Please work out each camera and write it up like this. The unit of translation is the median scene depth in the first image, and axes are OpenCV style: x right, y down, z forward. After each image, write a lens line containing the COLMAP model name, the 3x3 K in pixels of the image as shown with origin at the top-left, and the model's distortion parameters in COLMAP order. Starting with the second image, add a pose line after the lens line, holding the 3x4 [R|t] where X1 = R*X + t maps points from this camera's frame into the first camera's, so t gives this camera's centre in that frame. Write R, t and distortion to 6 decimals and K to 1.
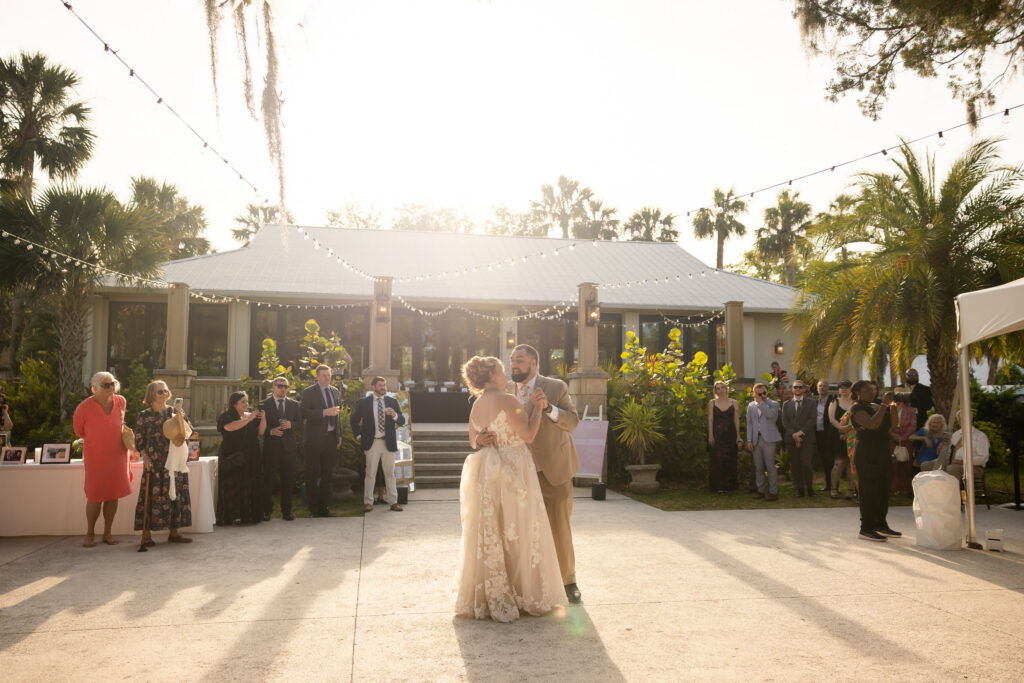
lens RADIAL K [[1111.1, 0, 512.7], [0, 1111.1, 340.3], [0, 0, 1]] dist [-0.002483, 0.000000]
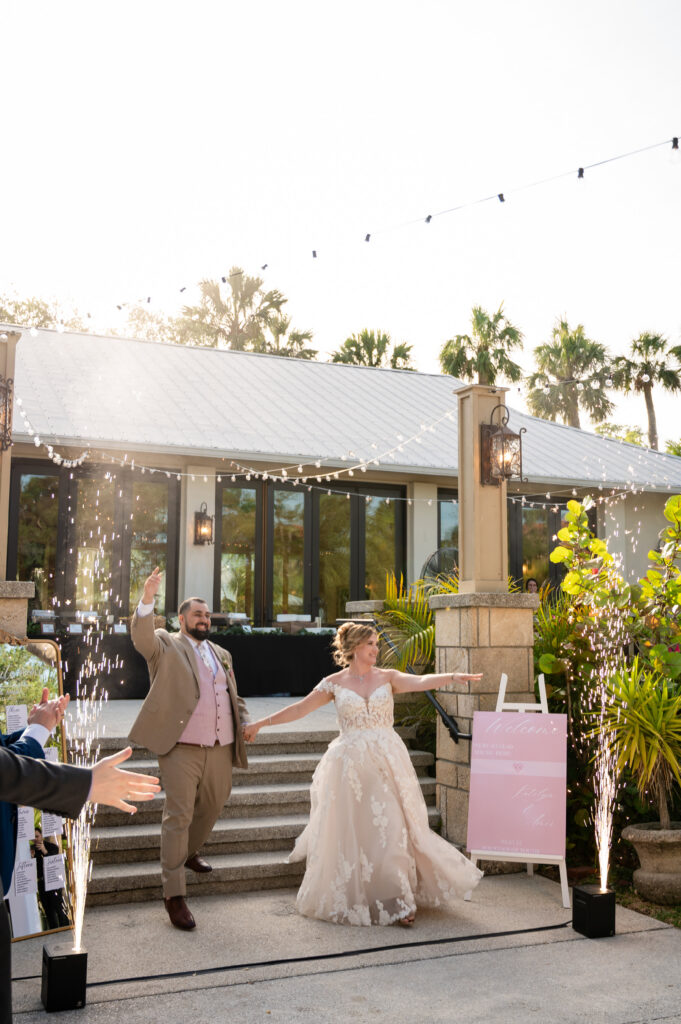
lens RADIAL K [[1111.1, 0, 339.7], [0, 1111.1, 512.7], [0, 0, 1]] dist [-0.002483, 0.000000]
pose [[0.955536, 0.029409, 0.293405, -0.075613], [-0.016201, 0.998747, -0.047348, 0.013014], [-0.294429, 0.040489, 0.954815, 0.417667]]
